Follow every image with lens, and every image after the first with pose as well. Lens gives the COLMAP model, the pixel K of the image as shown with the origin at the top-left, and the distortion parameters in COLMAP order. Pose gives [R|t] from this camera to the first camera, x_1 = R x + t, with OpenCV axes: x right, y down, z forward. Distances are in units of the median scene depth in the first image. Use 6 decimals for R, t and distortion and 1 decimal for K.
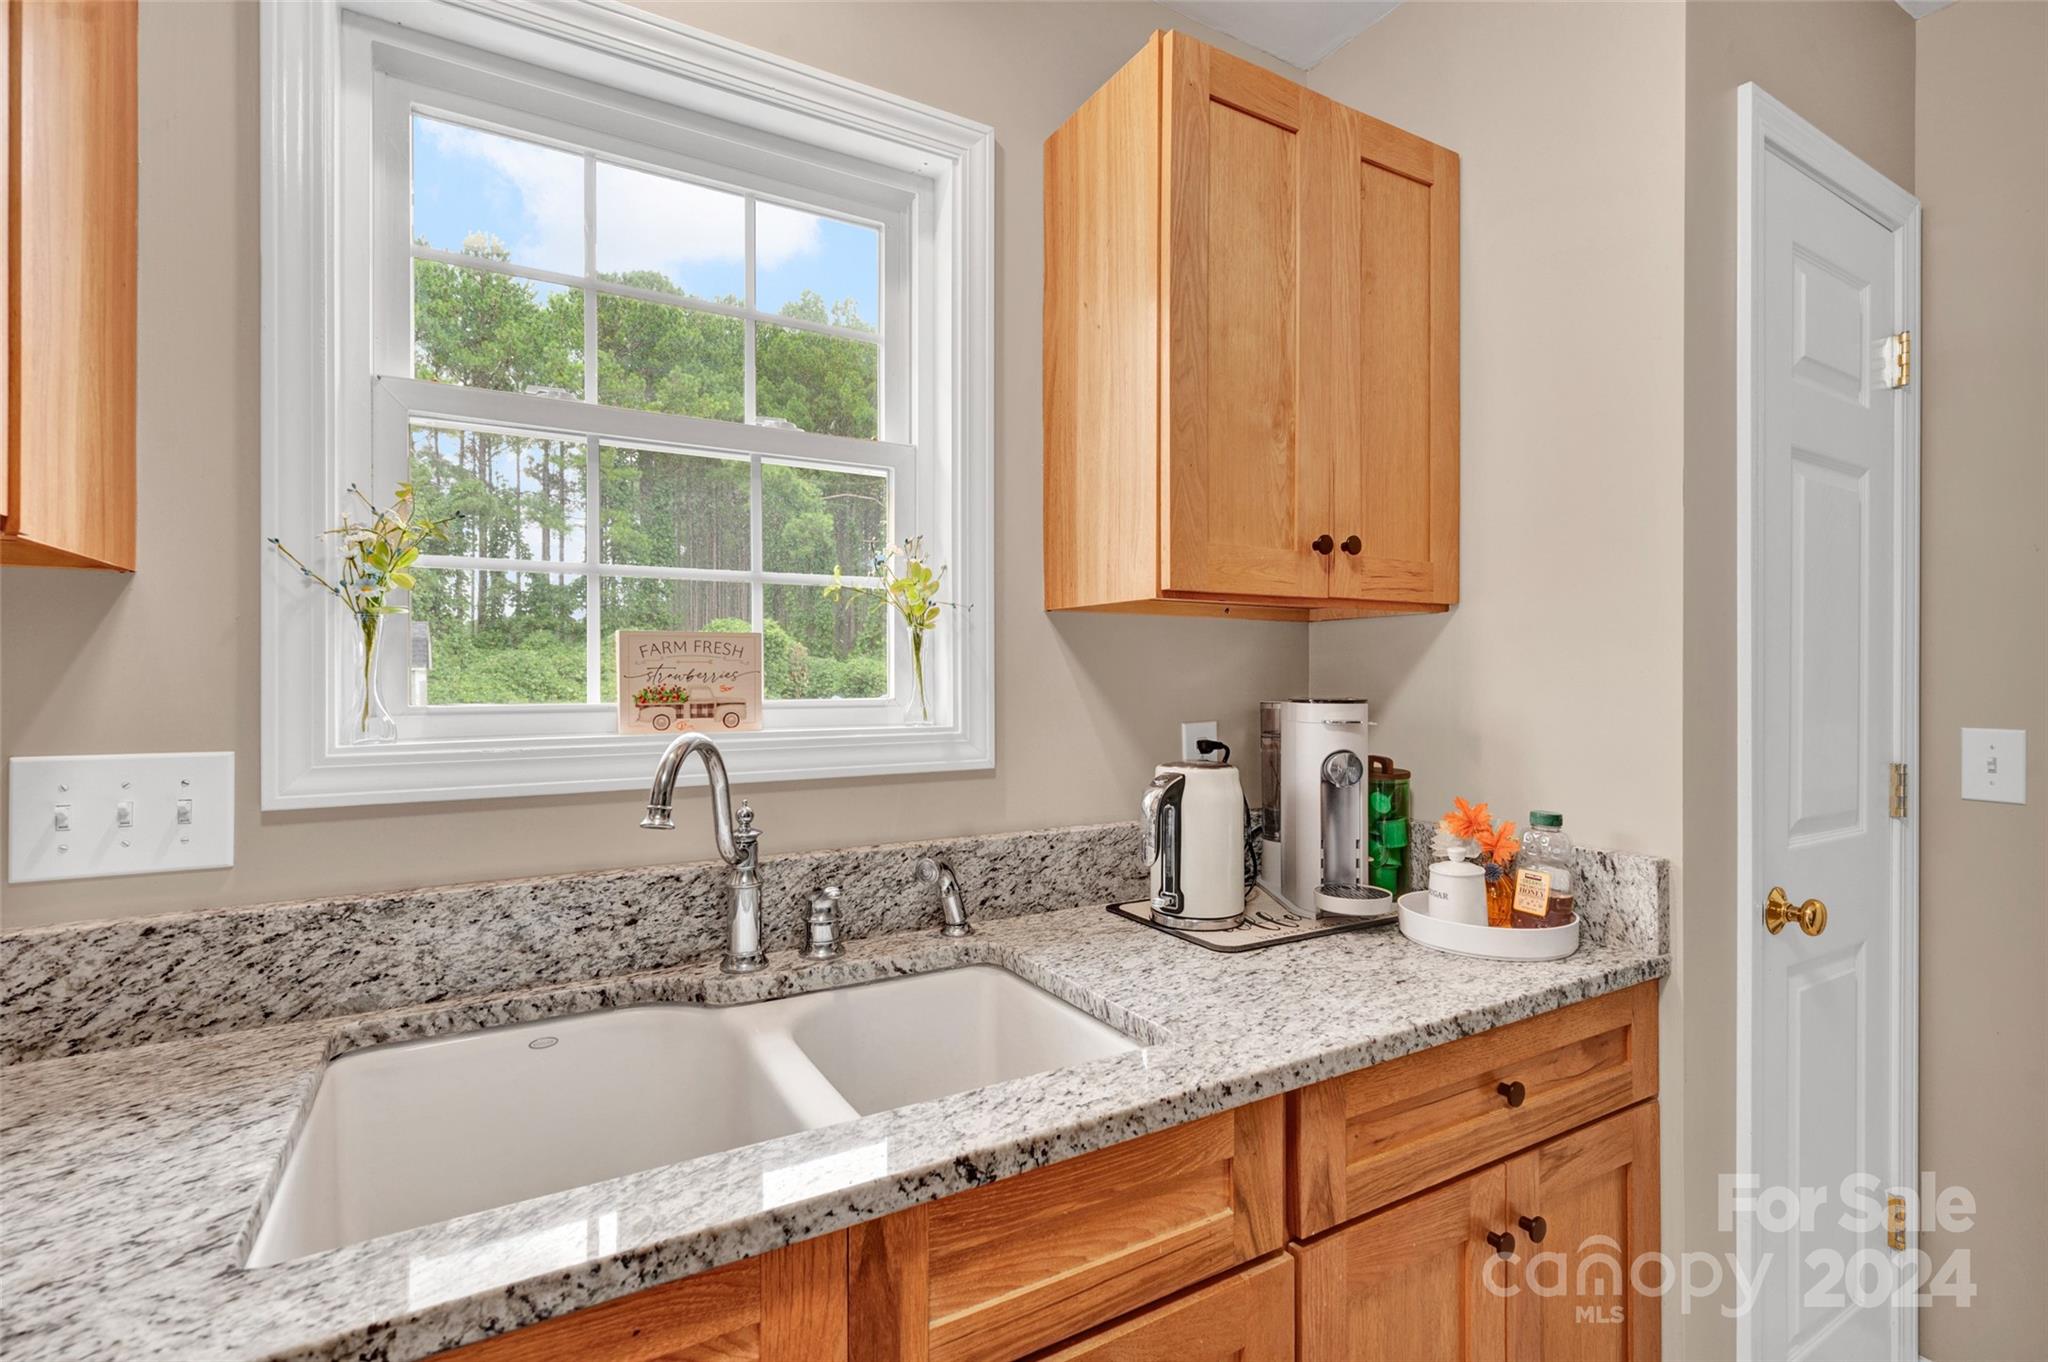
lens RADIAL K [[929.8, 0, 1027.8], [0, 929.8, 673.4], [0, 0, 1]] dist [-0.001690, -0.000107]
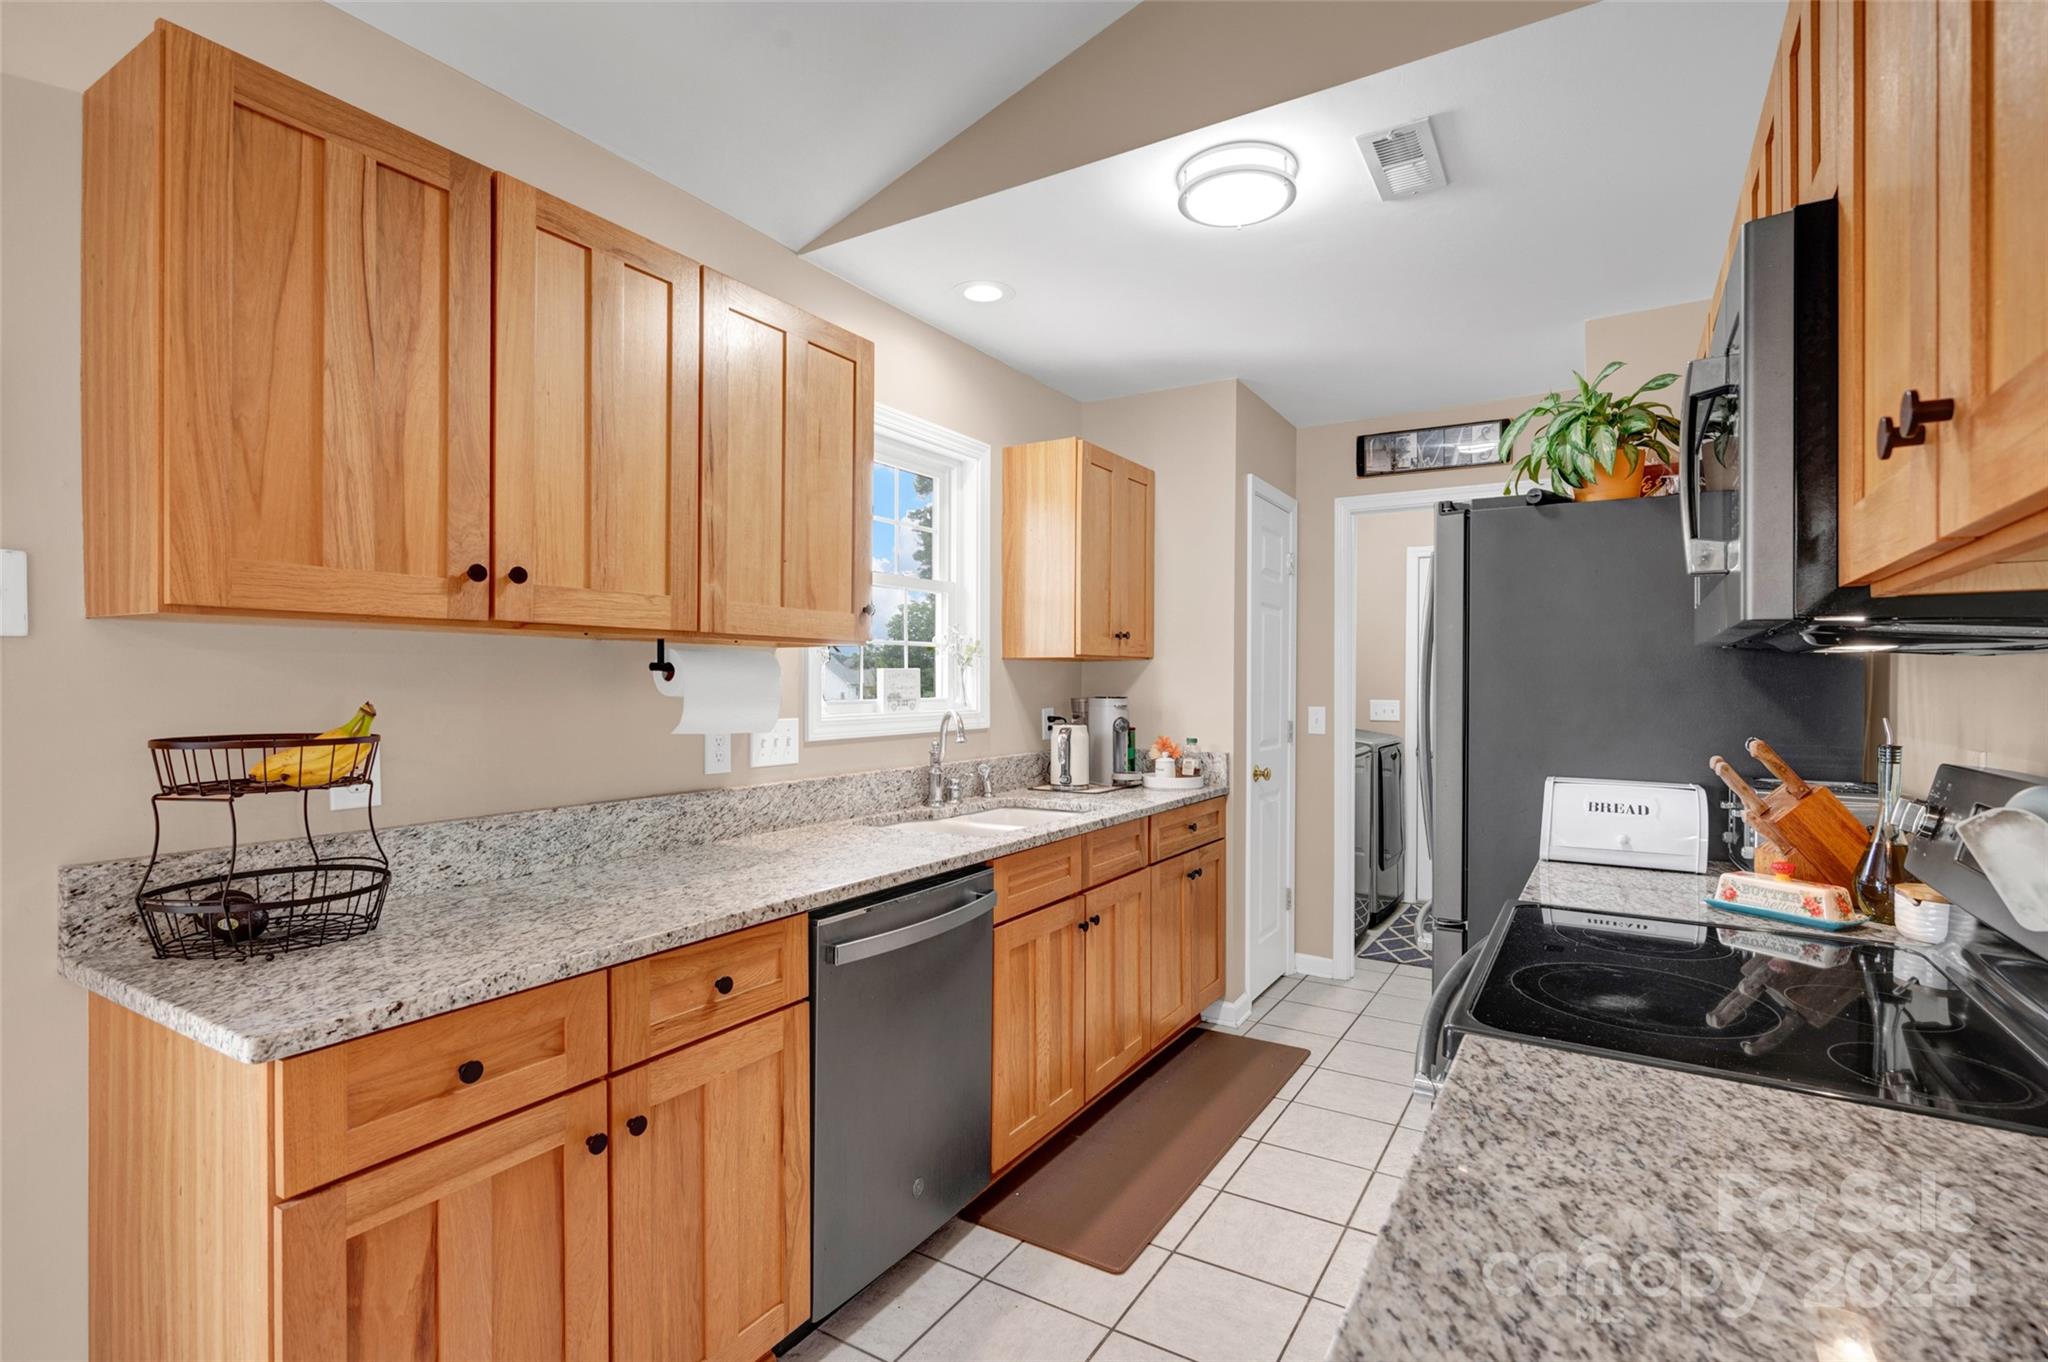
lens RADIAL K [[961.1, 0, 1018.3], [0, 961.1, 684.5], [0, 0, 1]] dist [-0.004200, -0.001188]
pose [[0.884715, 0.000941, 0.466132, -1.138457], [-0.003667, 0.999981, 0.004940, -0.016928], [-0.466119, -0.006080, 0.884701, -1.179523]]
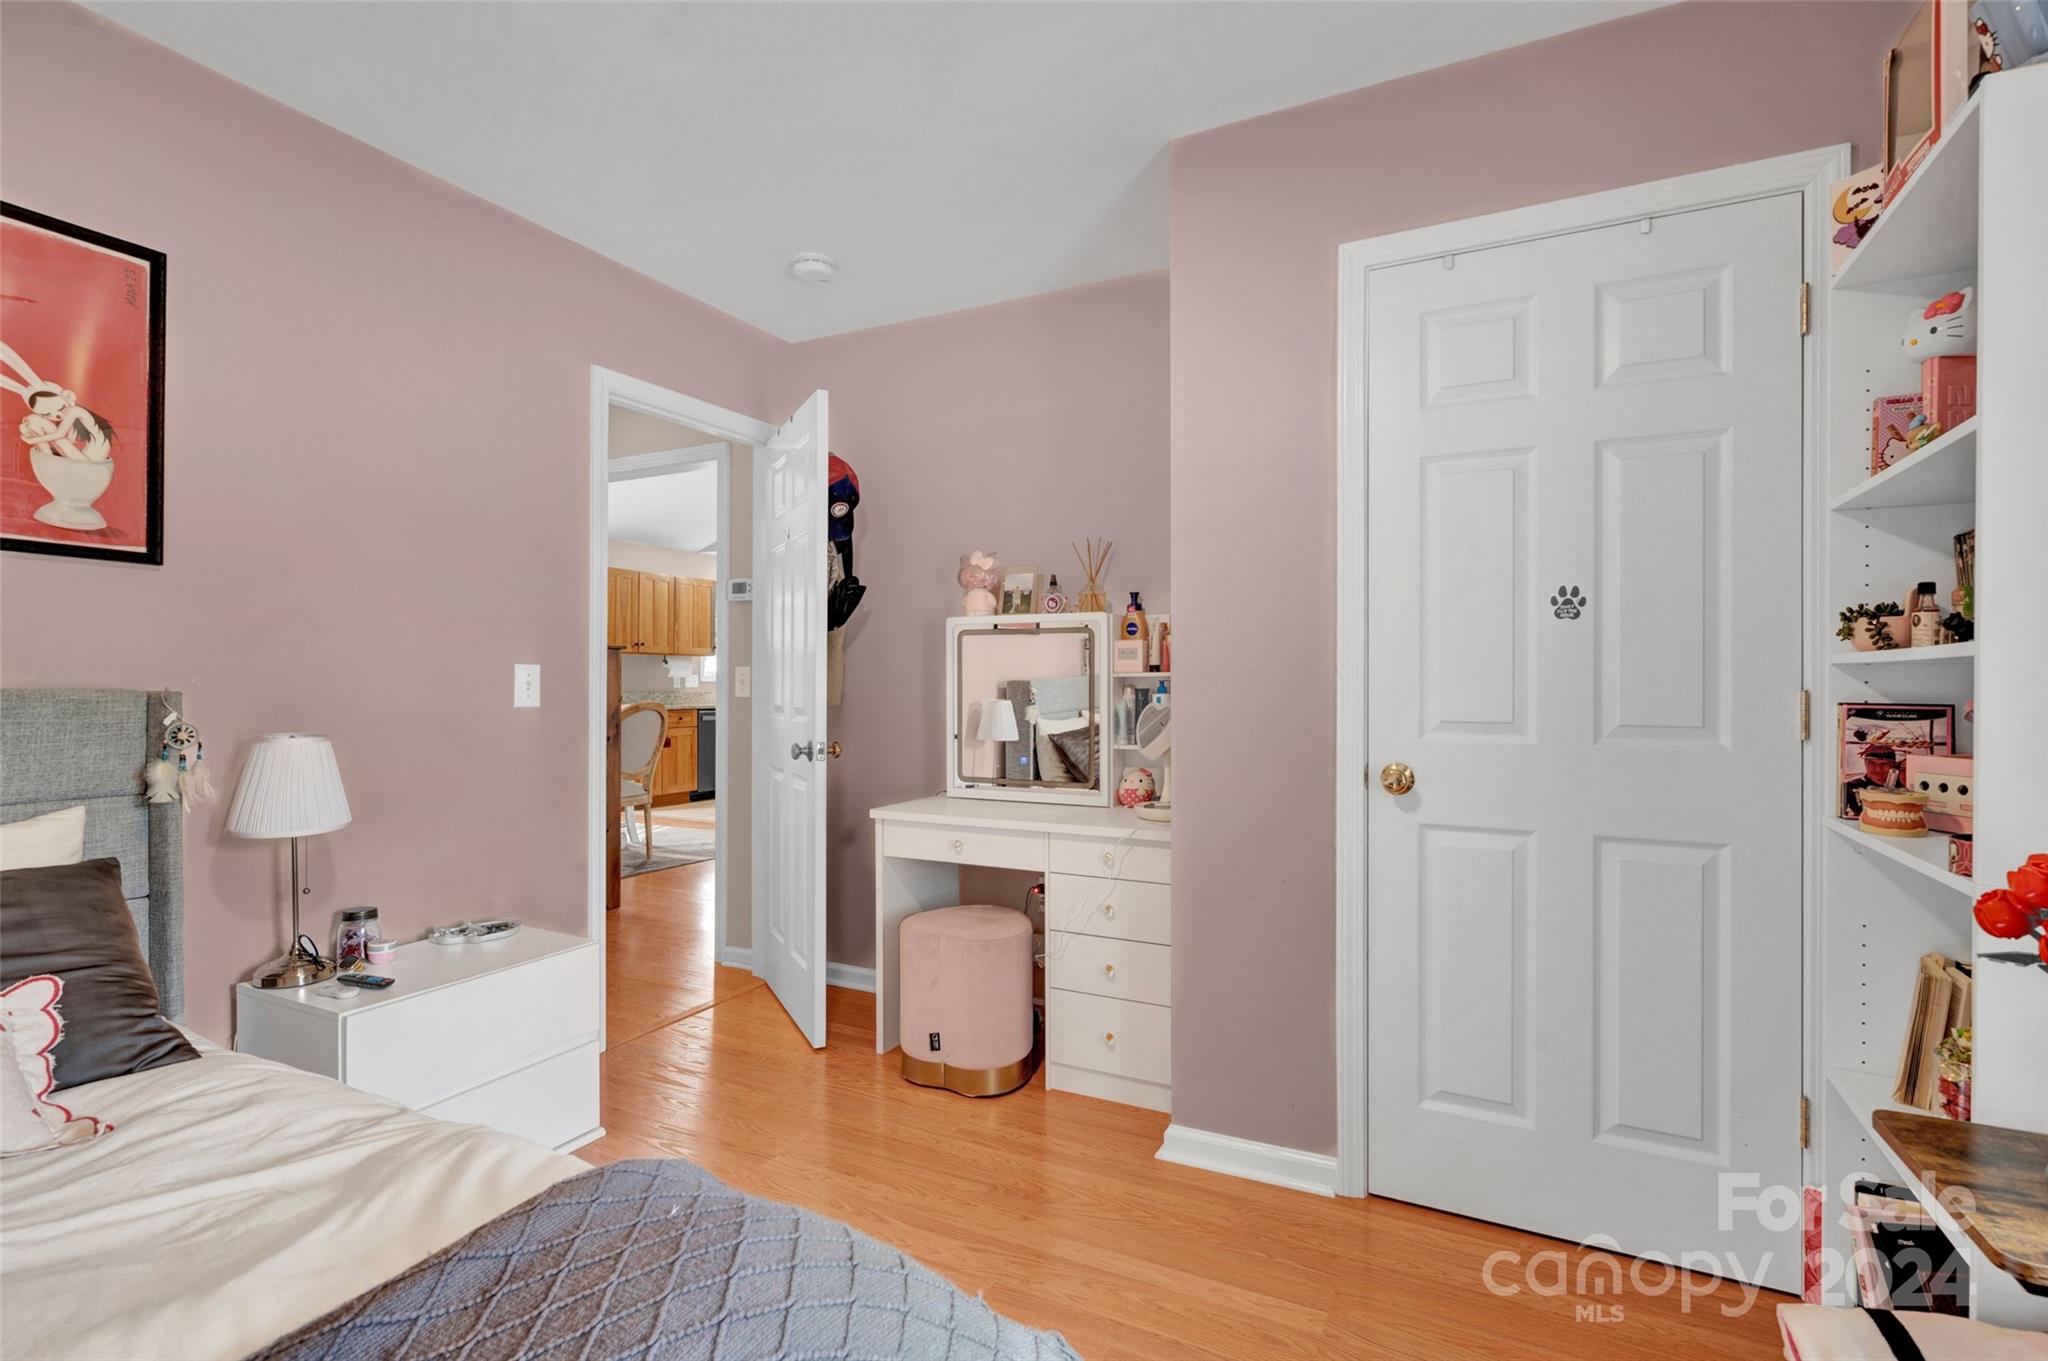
lens RADIAL K [[961.1, 0, 1018.3], [0, 961.1, 684.0], [0, 0, 1]] dist [-0.004200, -0.001188]
pose [[0.849955, -0.001486, 0.526853, -2.426631], [-0.001425, 0.999986, 0.005121, 0.088803], [-0.526854, -0.005103, 0.849941, -6.842906]]
